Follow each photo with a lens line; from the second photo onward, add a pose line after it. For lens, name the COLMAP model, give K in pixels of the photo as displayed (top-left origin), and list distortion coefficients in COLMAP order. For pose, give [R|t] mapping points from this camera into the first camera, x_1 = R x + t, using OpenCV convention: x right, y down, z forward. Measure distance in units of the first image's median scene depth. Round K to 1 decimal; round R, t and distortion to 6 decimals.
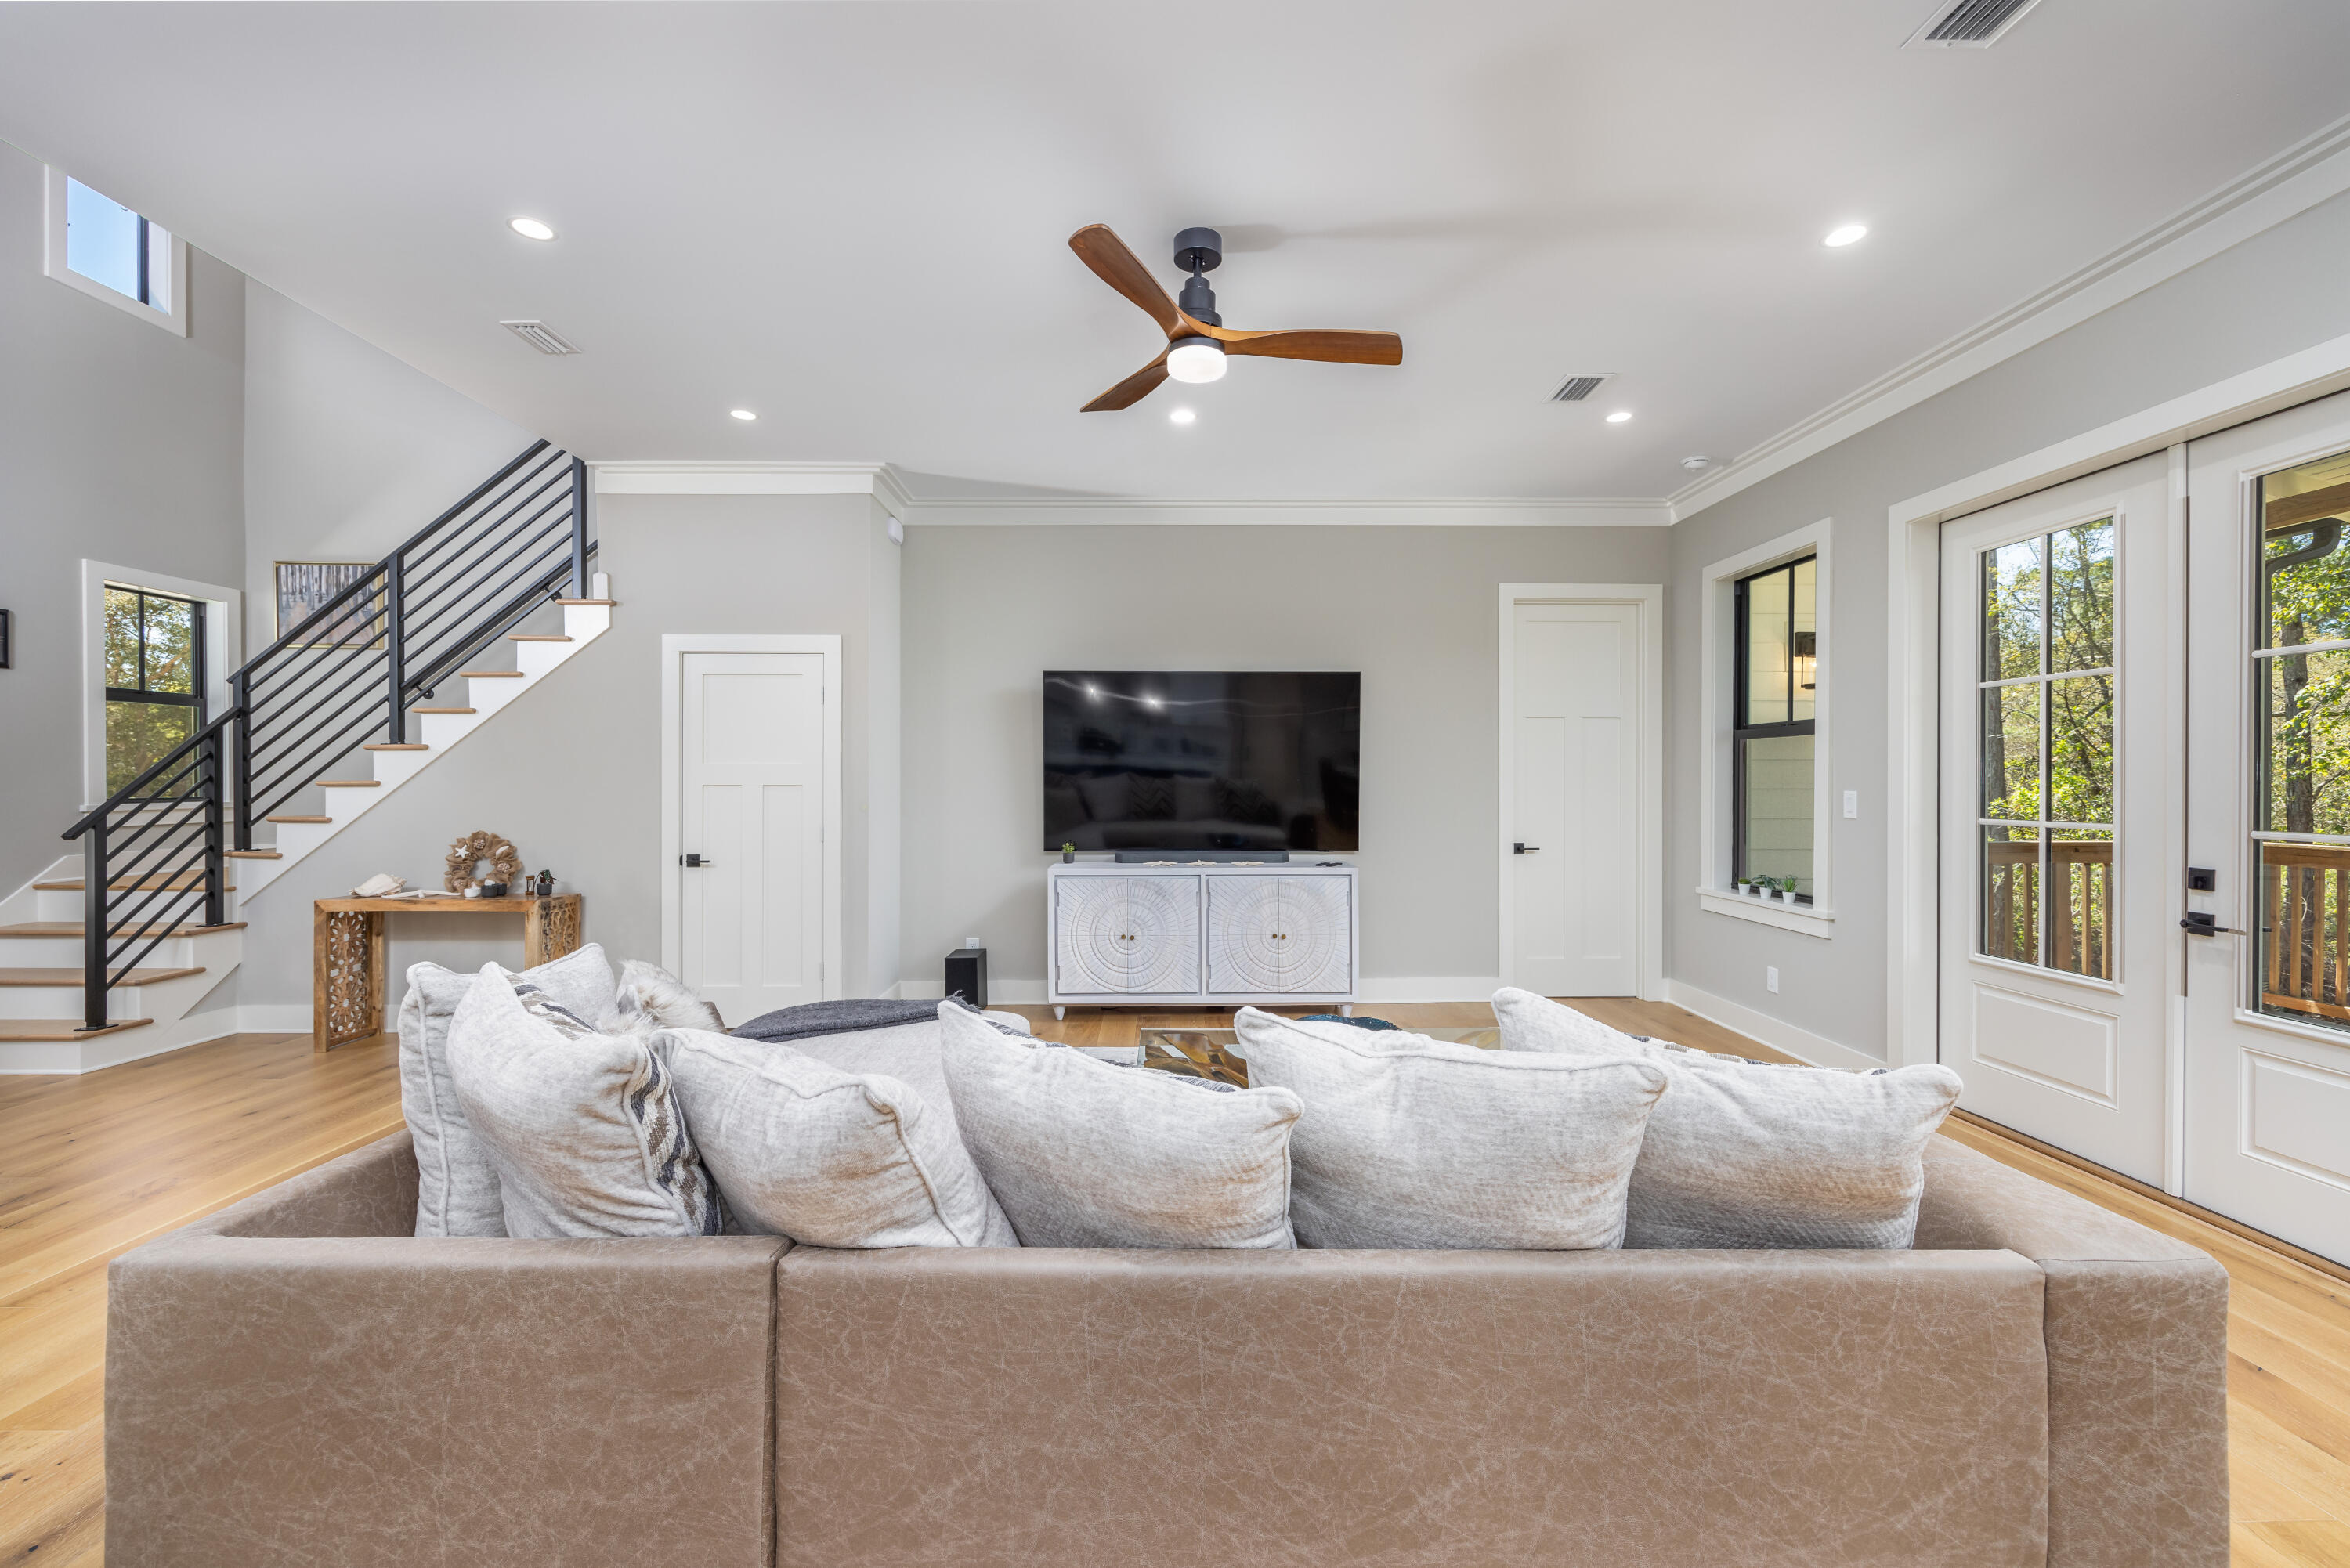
lens RADIAL K [[953.6, 0, 1174.4], [0, 953.6, 777.3], [0, 0, 1]] dist [-0.002382, 0.000534]
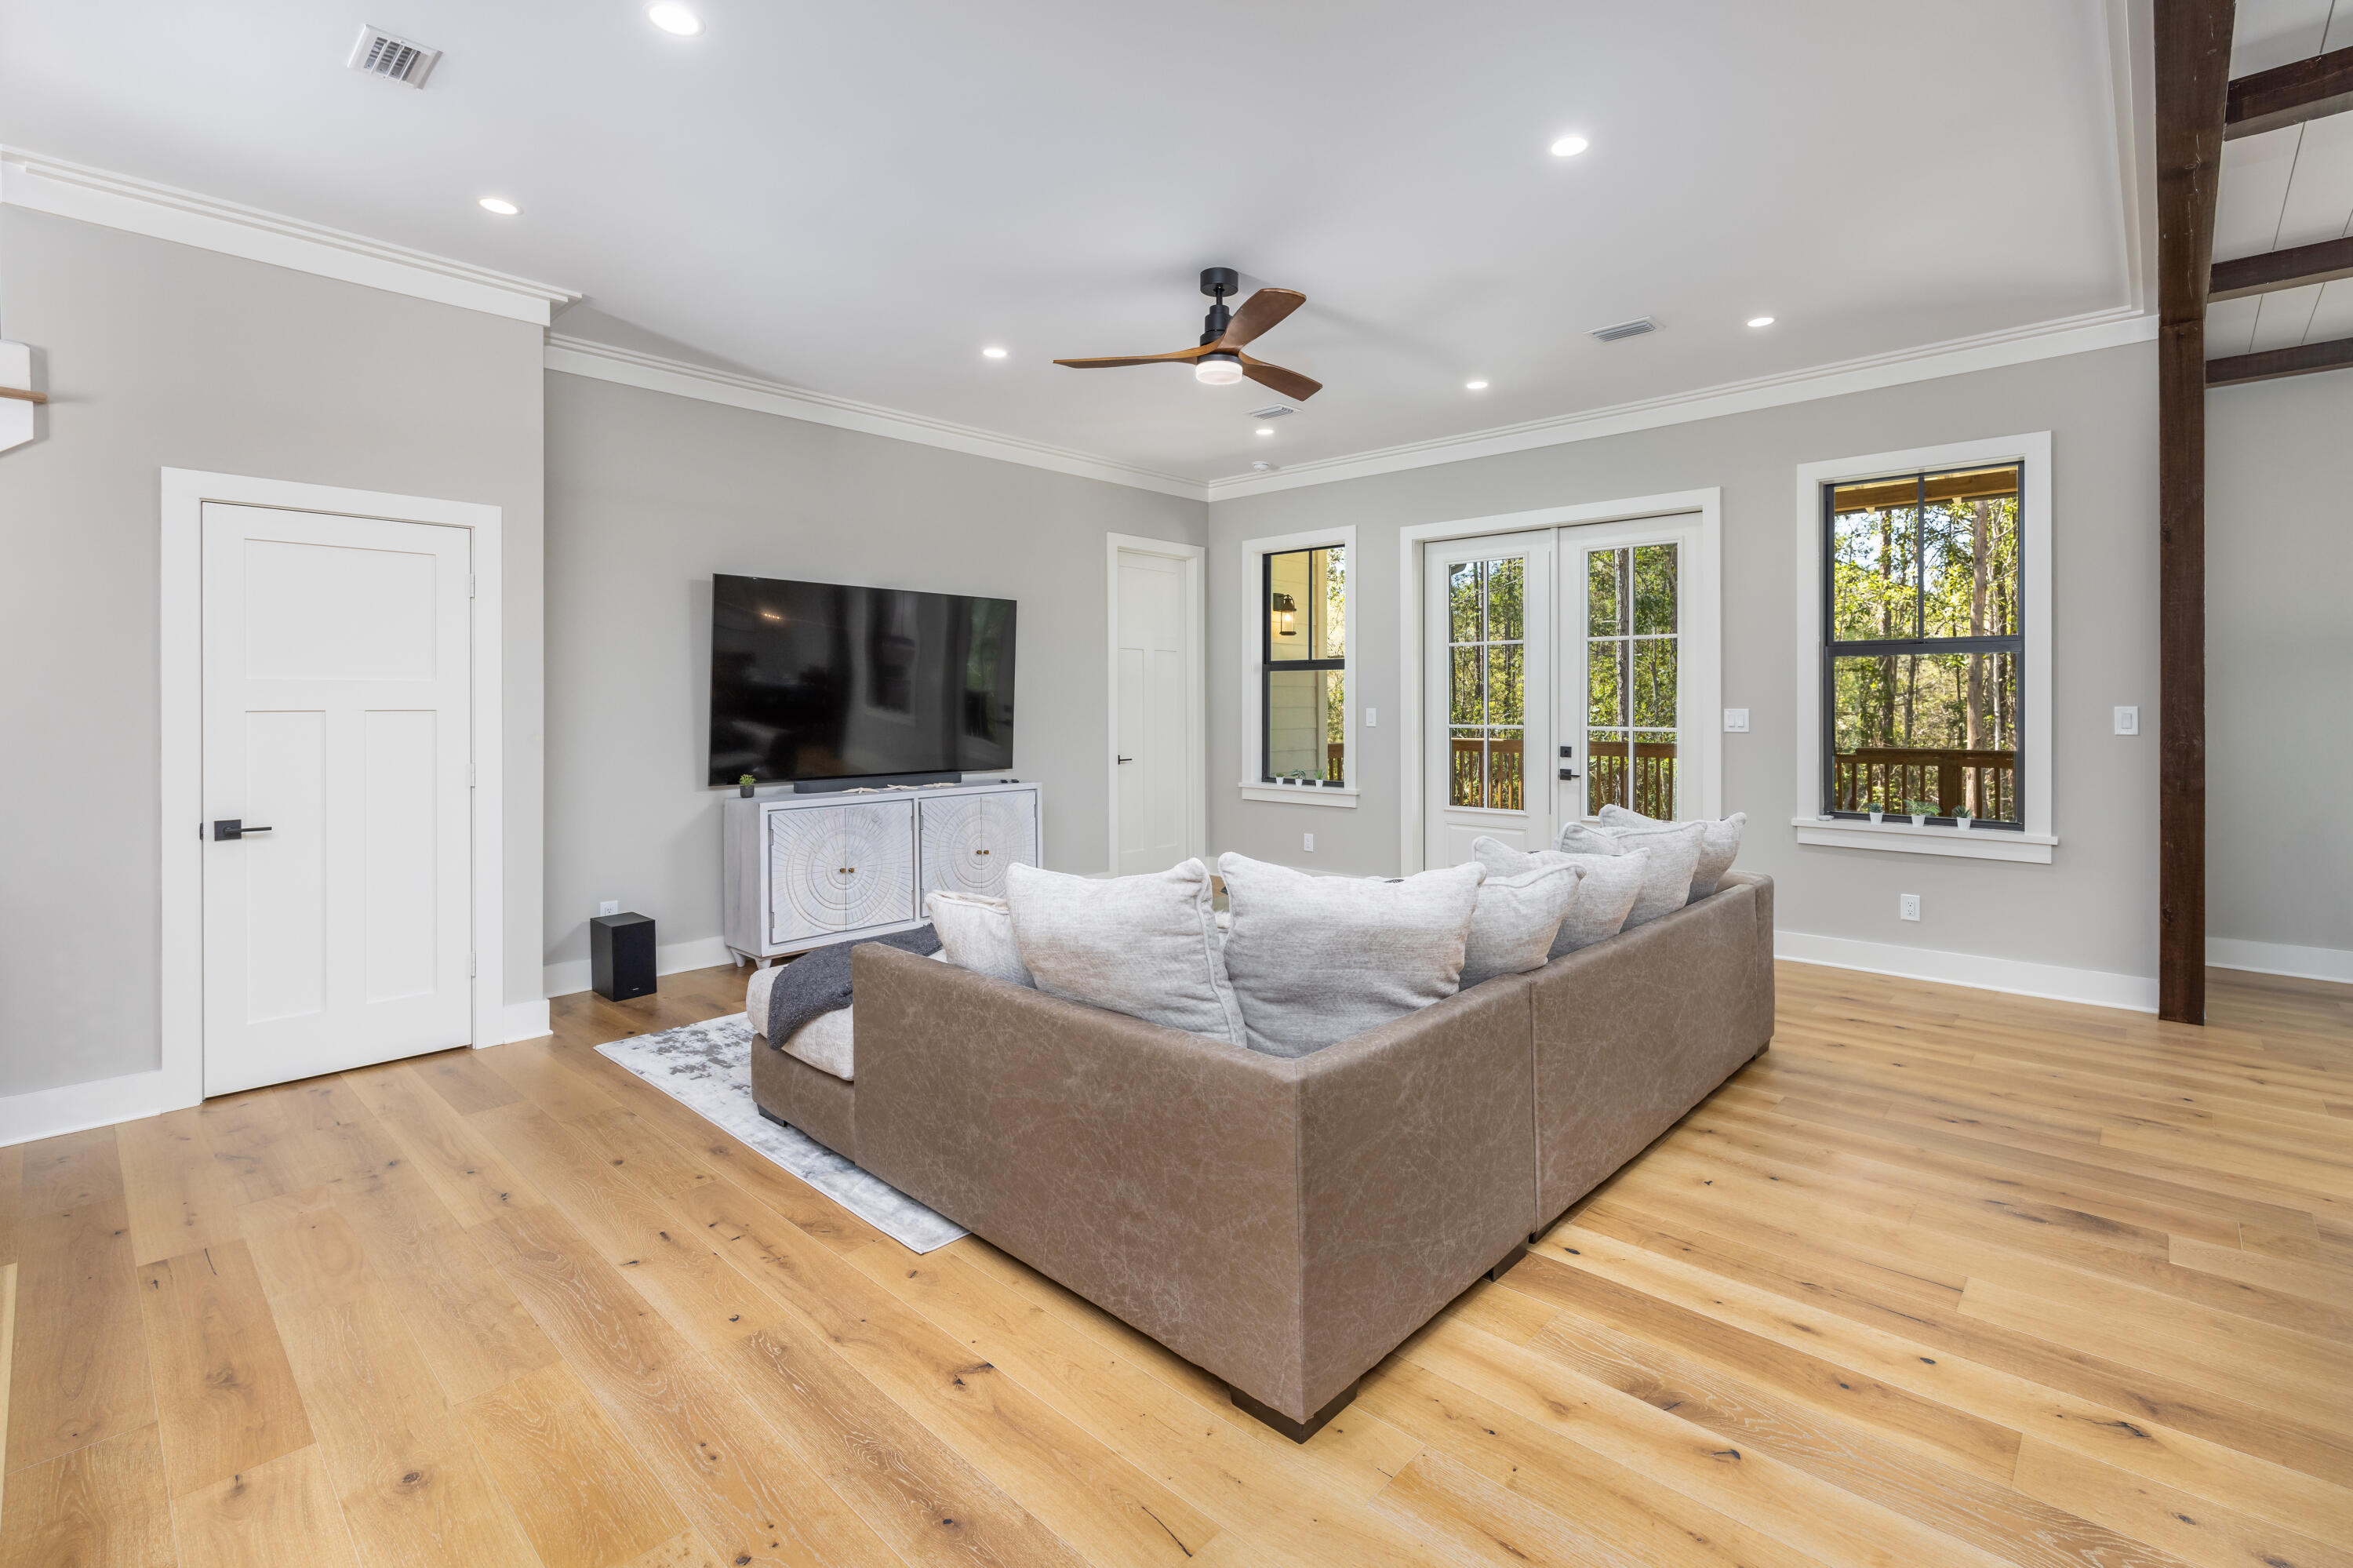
lens RADIAL K [[1052.9, 0, 1226.5], [0, 1052.9, 705.2], [0, 0, 1]] dist [-0.002326, 0.002410]
pose [[0.672393, -0.003632, 0.740185, -0.577089], [-0.000703, 0.999984, 0.005545, -0.000242], [-0.740194, -0.004249, 0.672380, 0.031897]]
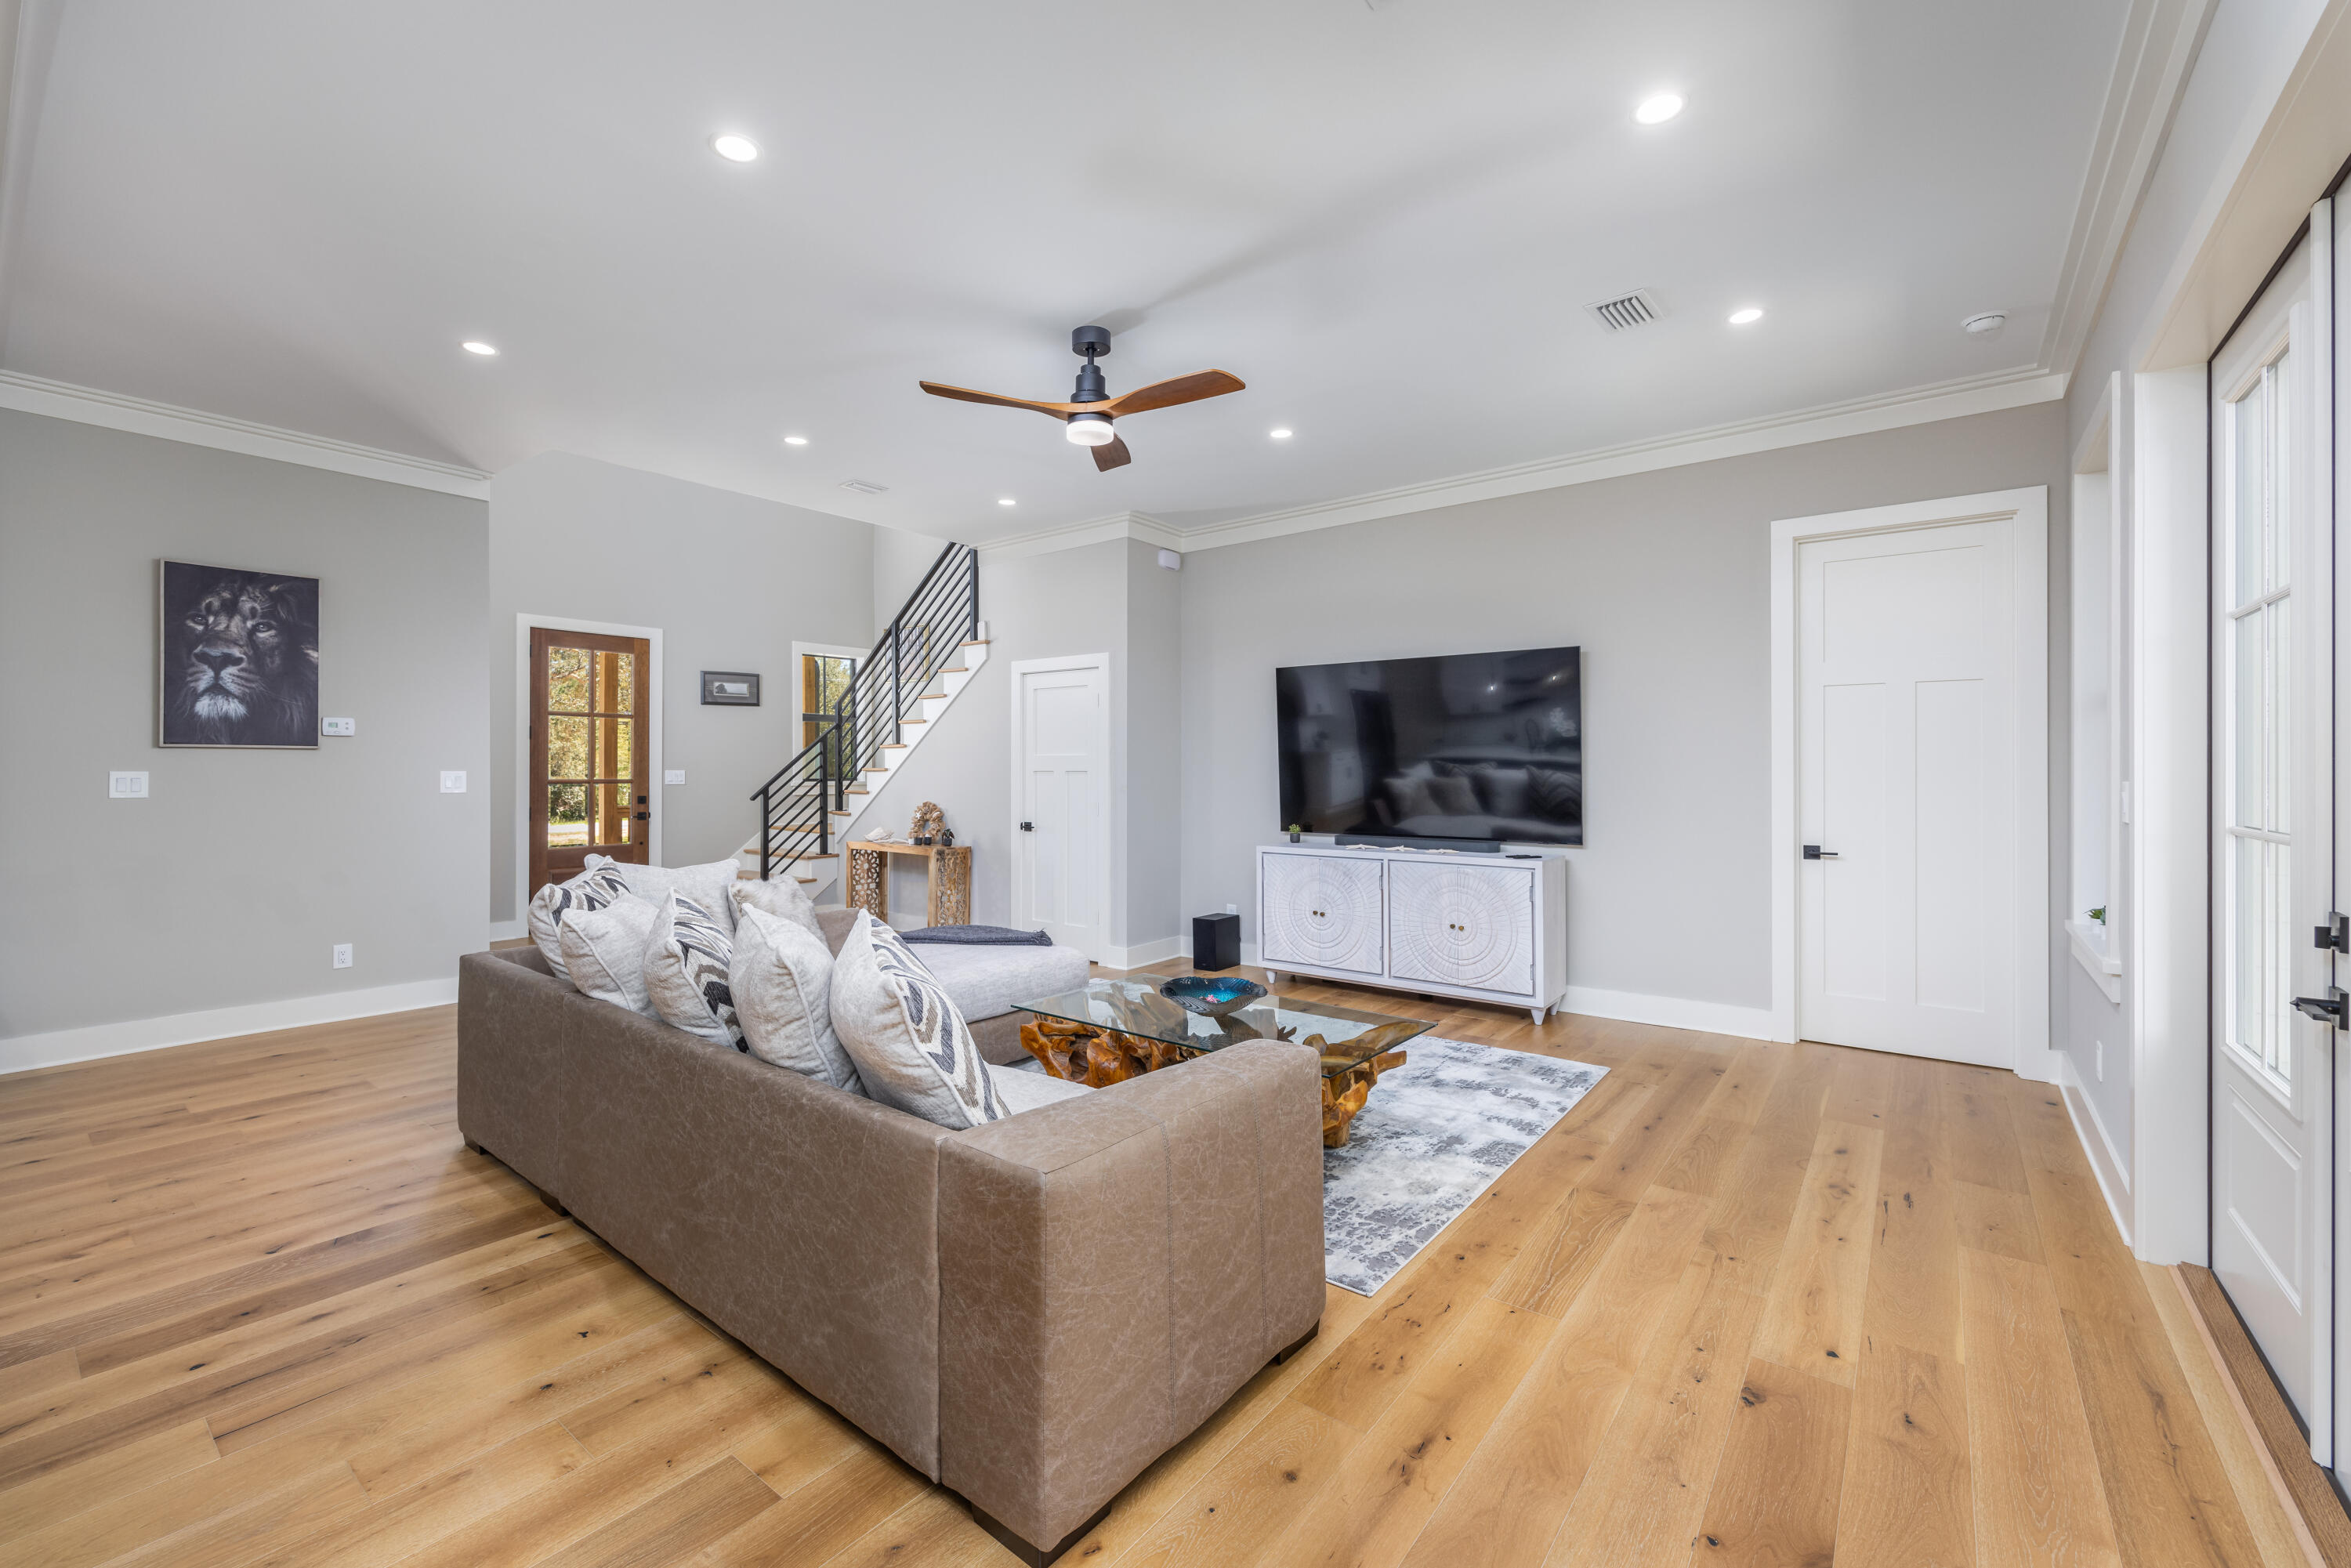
lens RADIAL K [[954.0, 0, 1146.1], [0, 954.0, 762.0], [0, 0, 1]] dist [-0.002382, 0.000534]
pose [[0.779776, -0.004872, -0.626040, 0.485451], [0.002934, 0.999987, -0.004127, 0.001287], [0.626052, 0.001381, 0.779780, 0.040559]]
